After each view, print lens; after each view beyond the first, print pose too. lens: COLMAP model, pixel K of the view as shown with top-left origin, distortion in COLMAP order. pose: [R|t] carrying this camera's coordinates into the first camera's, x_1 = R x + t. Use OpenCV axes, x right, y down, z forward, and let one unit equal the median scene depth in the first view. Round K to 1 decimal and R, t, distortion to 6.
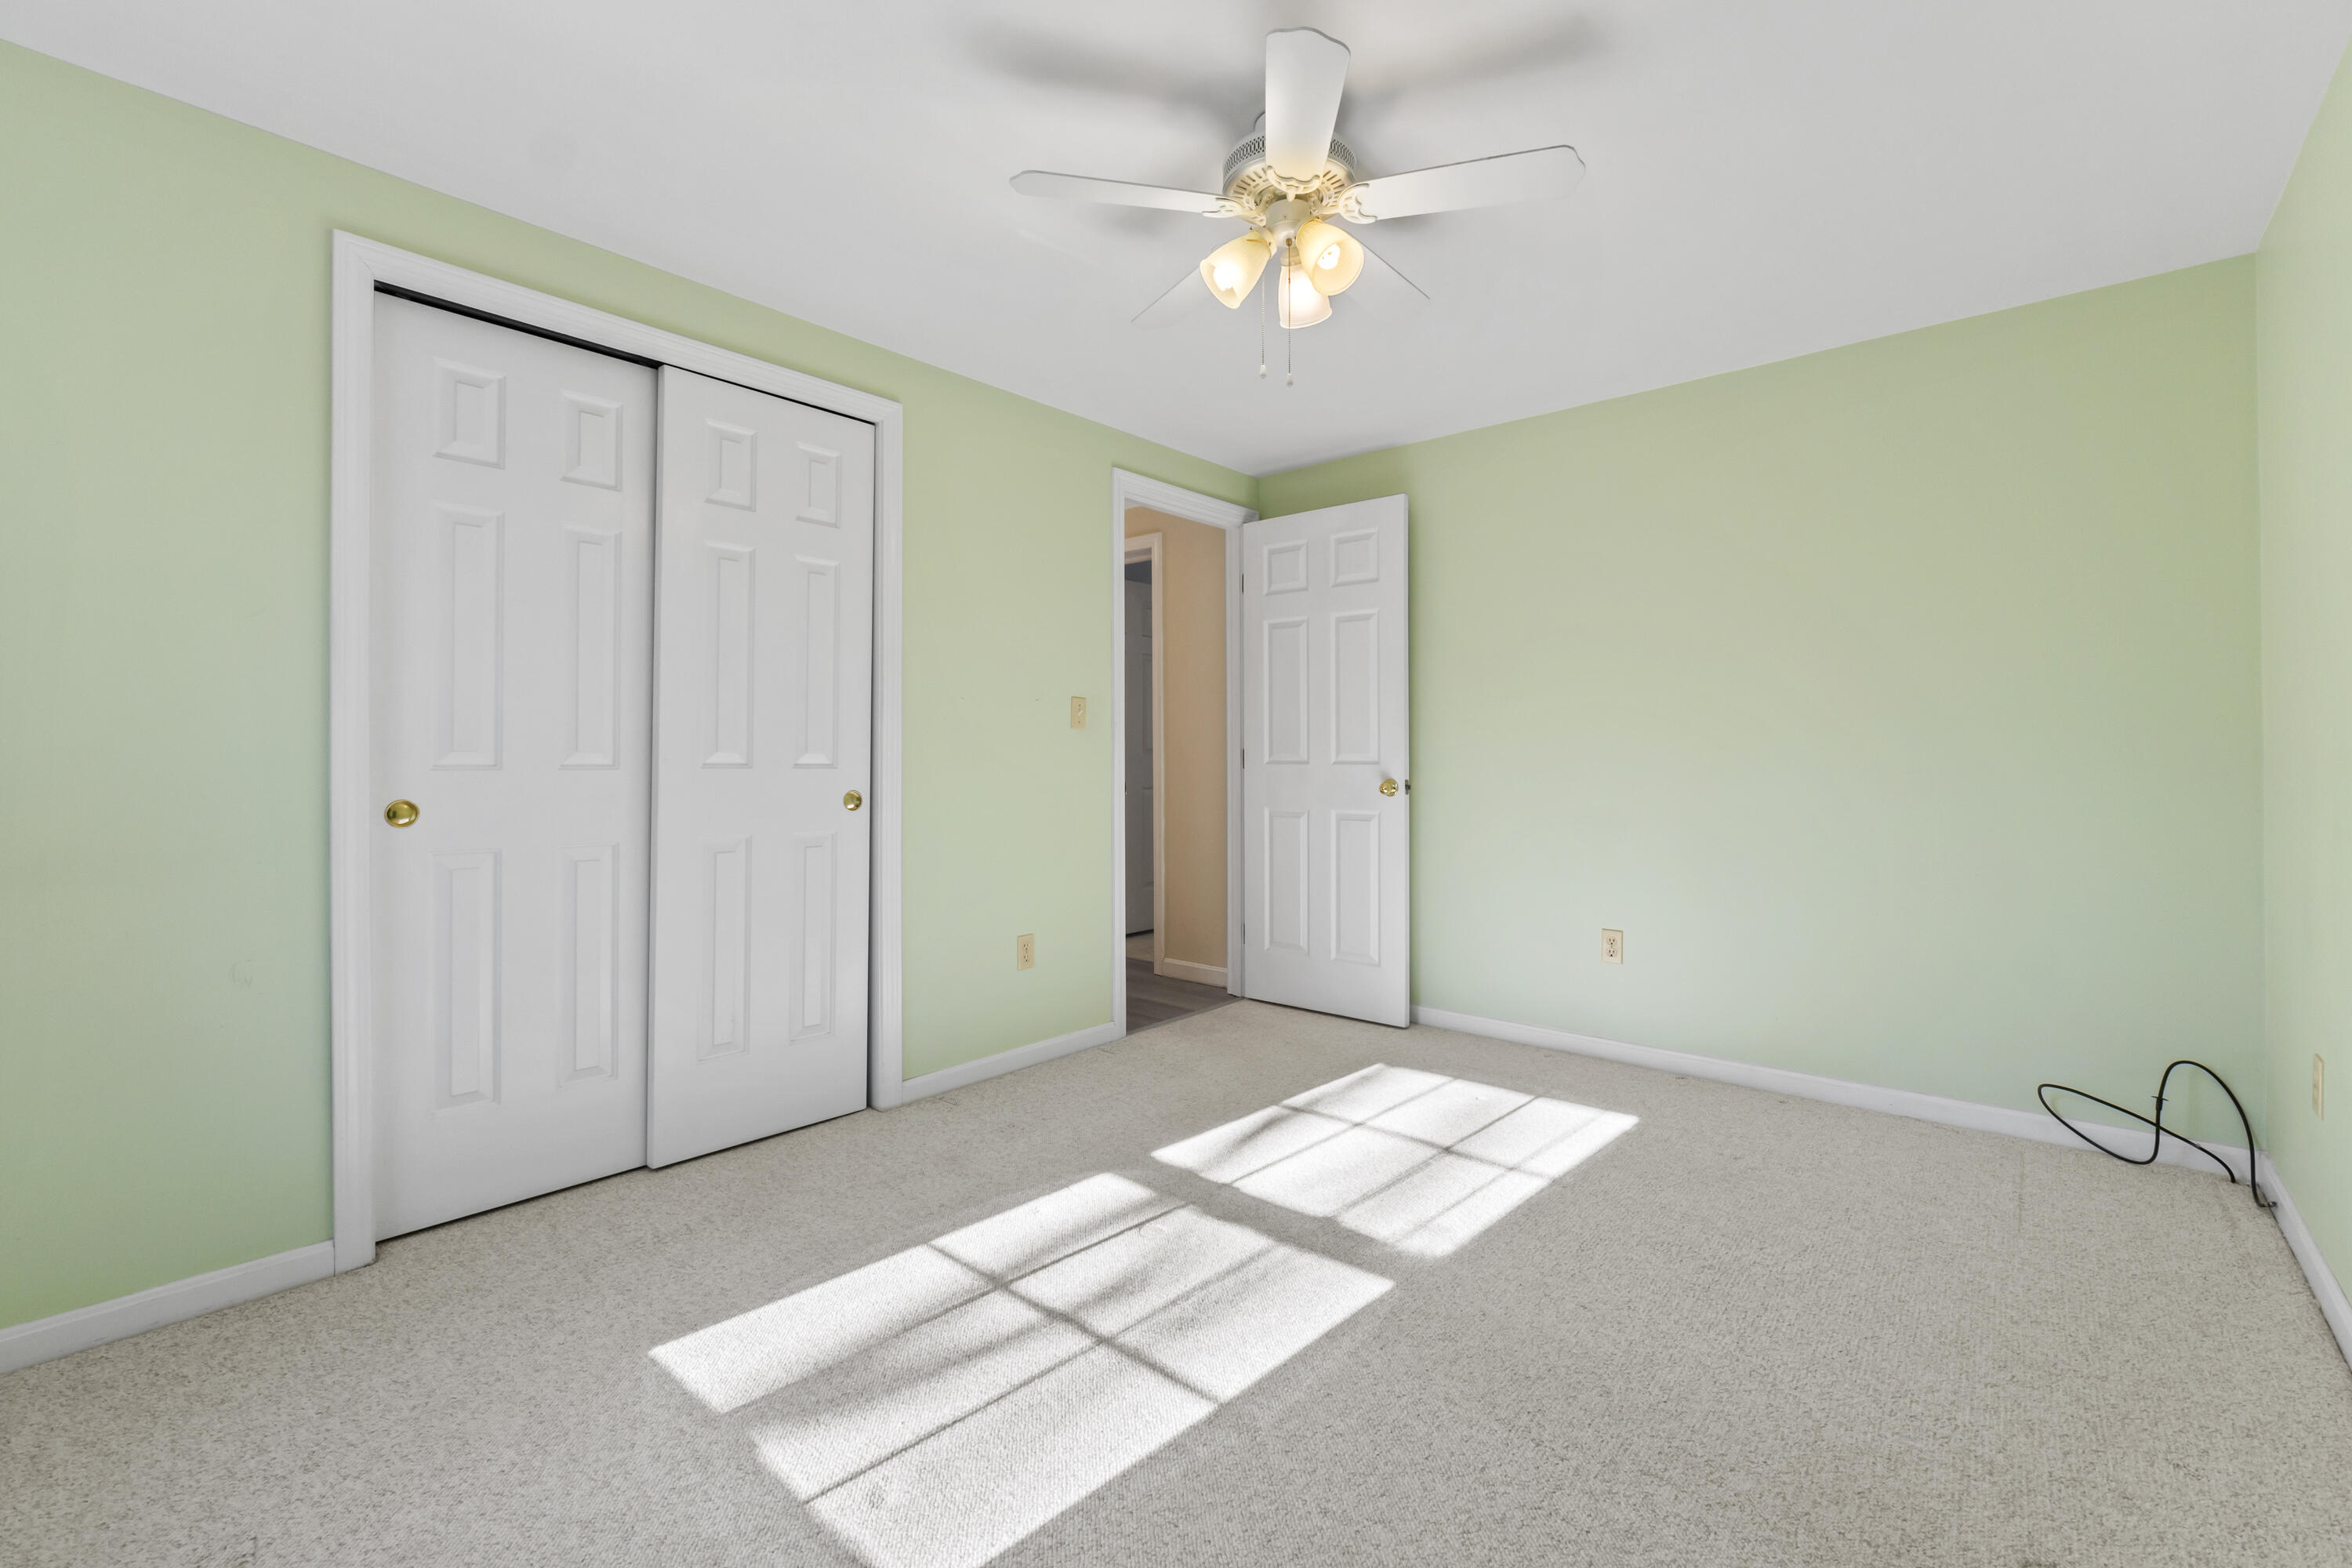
lens RADIAL K [[990.4, 0, 1176.7], [0, 990.4, 774.2], [0, 0, 1]] dist [-0.006892, 0.000191]
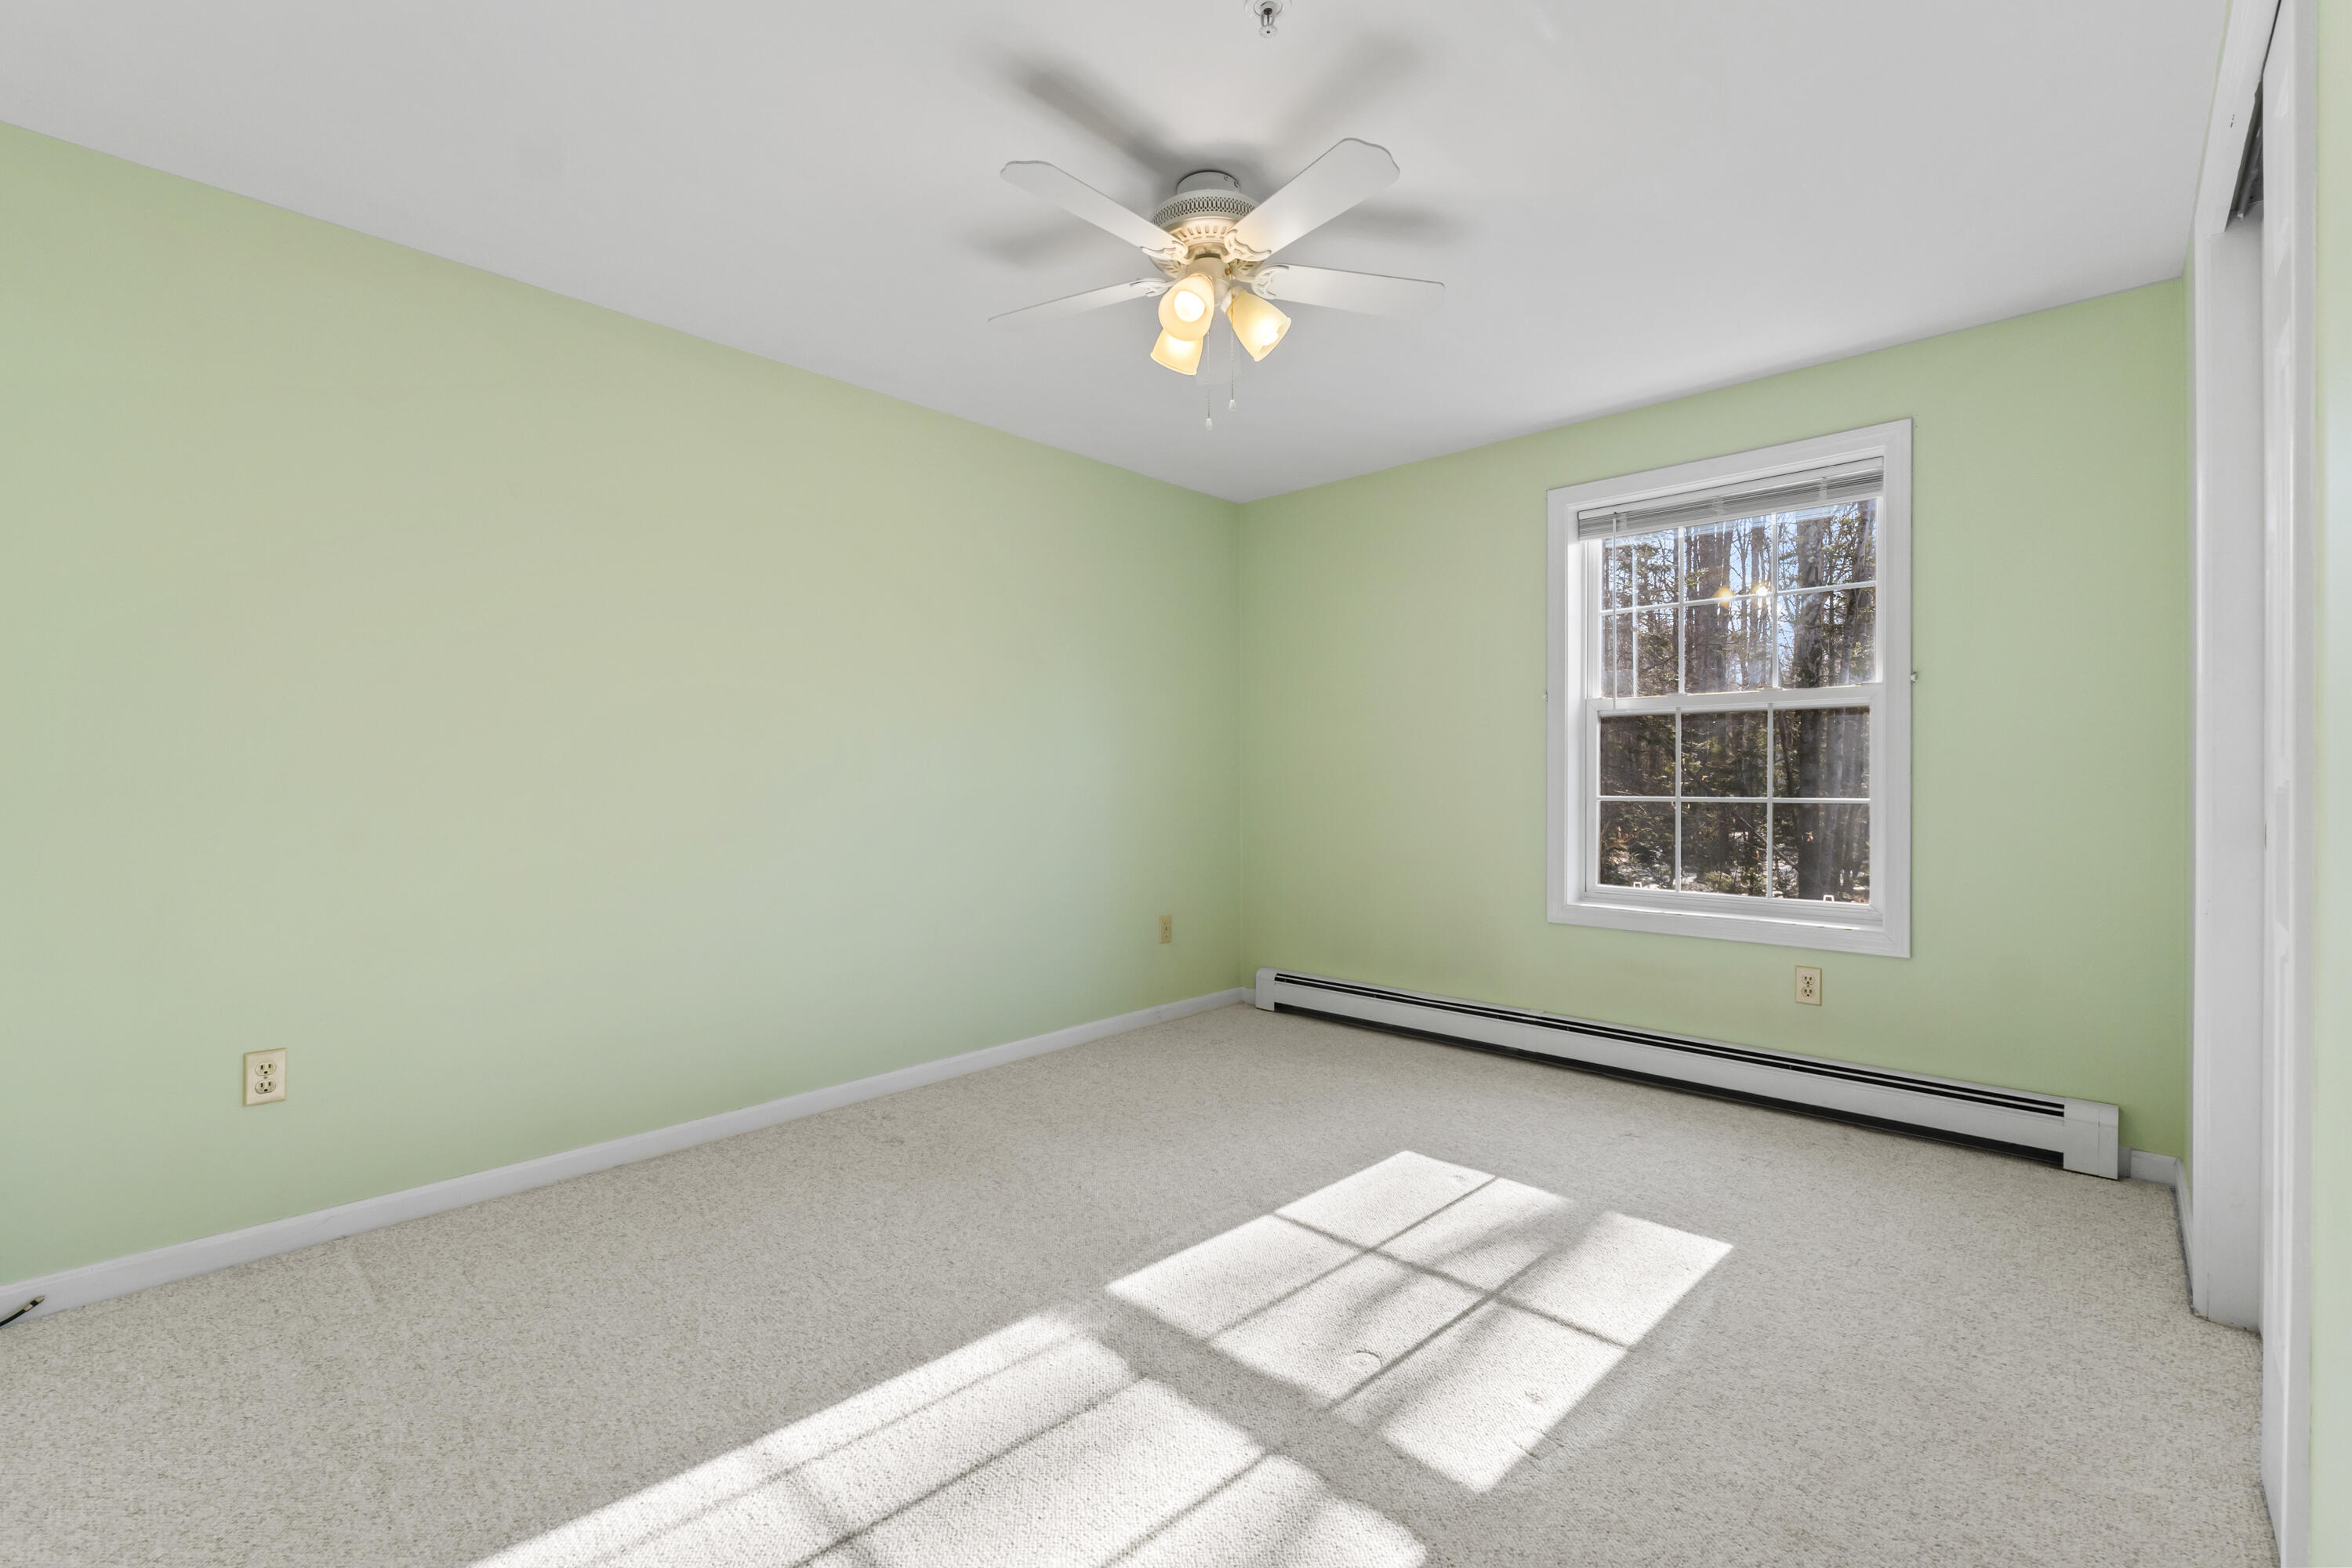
lens RADIAL K [[990.4, 0, 1176.7], [0, 990.4, 774.2], [0, 0, 1]] dist [-0.006892, 0.000191]
pose [[-0.999526, 0.004894, 0.030410, 0.112408], [0.005442, 0.999824, 0.017962, -0.033462], [-0.030316, 0.018119, -0.999376, 2.001262]]
